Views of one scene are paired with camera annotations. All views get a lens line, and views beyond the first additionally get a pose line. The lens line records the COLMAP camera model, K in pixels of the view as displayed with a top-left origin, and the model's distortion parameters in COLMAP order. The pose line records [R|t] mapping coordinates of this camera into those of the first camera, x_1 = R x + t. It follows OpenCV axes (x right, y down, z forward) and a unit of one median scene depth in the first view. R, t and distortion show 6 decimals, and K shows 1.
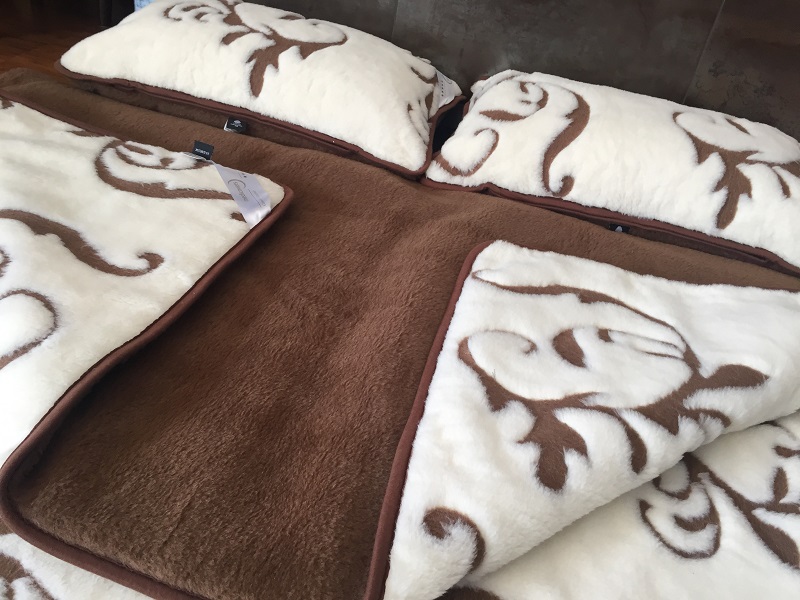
lens RADIAL K [[686.2, 0, 401.9], [0, 686.2, 301.7], [0, 0, 1]] dist [0.092883, -0.138781]
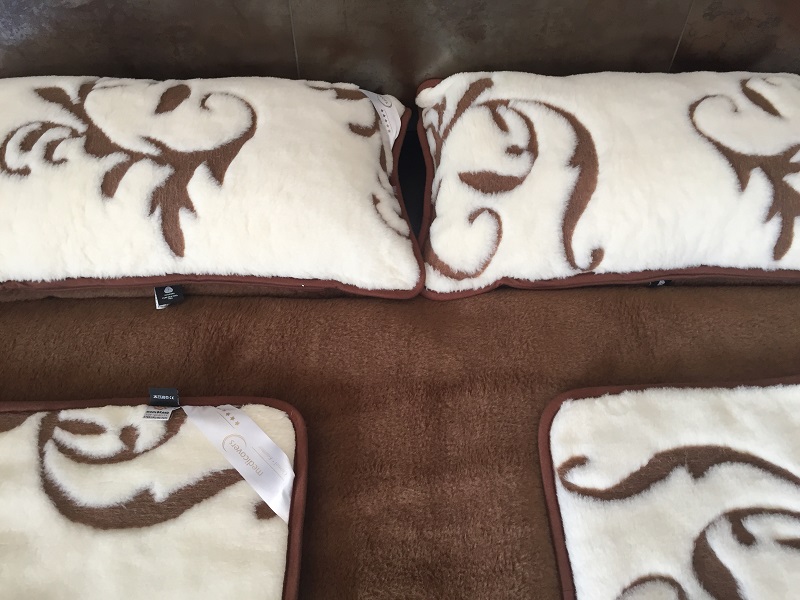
lens RADIAL K [[686.2, 0, 401.9], [0, 686.2, 301.7], [0, 0, 1]] dist [0.092883, -0.138781]
pose [[0.943937, -0.321135, 0.076523, -0.071119], [0.280874, 0.903041, 0.325003, -0.531039], [-0.173473, -0.285289, 0.942612, 0.288785]]
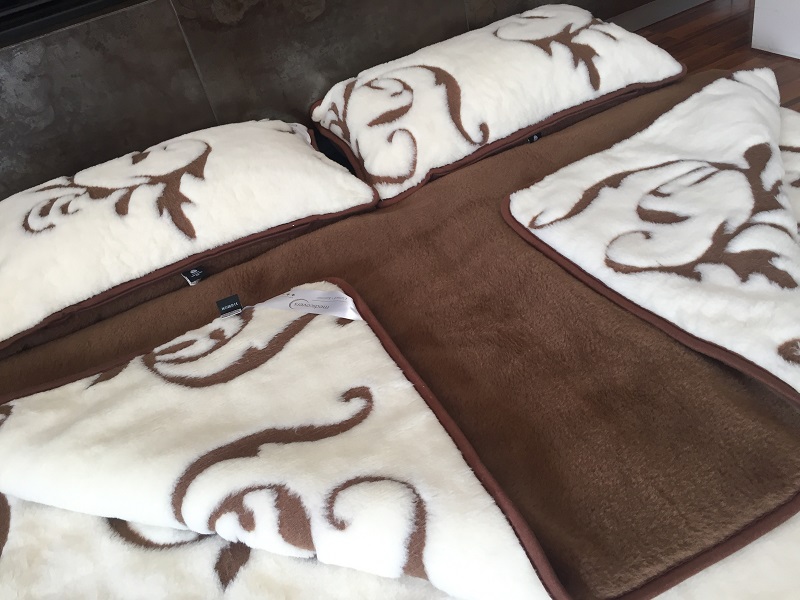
lens RADIAL K [[686.2, 0, 401.9], [0, 686.2, 301.7], [0, 0, 1]] dist [0.092883, -0.138781]
pose [[0.702334, -0.624995, 0.340748, -0.482187], [0.626277, 0.770062, 0.121582, -0.205545], [-0.338385, 0.128012, 0.932260, 0.037678]]
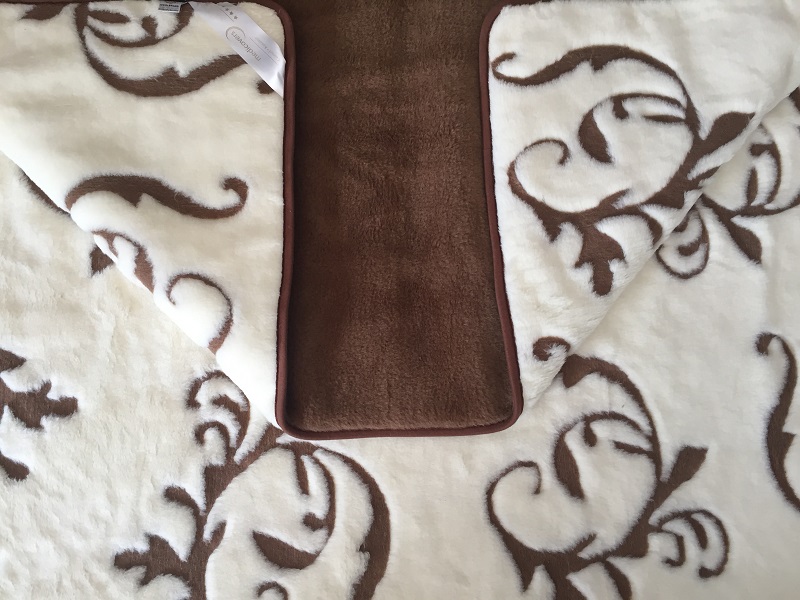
lens RADIAL K [[686.2, 0, 401.9], [0, 686.2, 301.7], [0, 0, 1]] dist [0.092883, -0.138781]
pose [[0.950267, -0.306527, -0.055075, -0.080533], [0.250704, 0.647989, 0.719206, -0.588597], [-0.184768, -0.697245, 0.692611, 0.020646]]
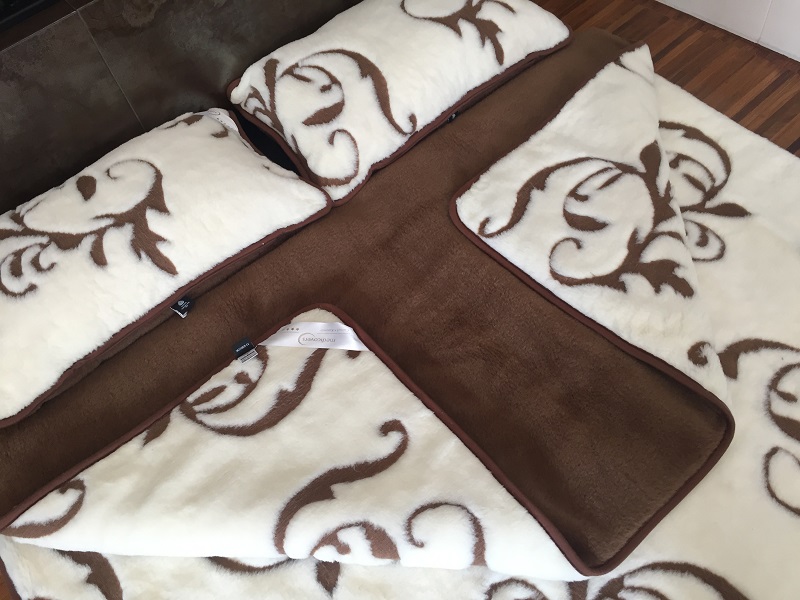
lens RADIAL K [[686.2, 0, 401.9], [0, 686.2, 301.7], [0, 0, 1]] dist [0.092883, -0.138781]
pose [[0.526592, -0.798142, 0.292695, -0.454853], [0.649182, 0.599835, 0.467719, -0.659342], [-0.548875, -0.056284, 0.834008, -0.039649]]
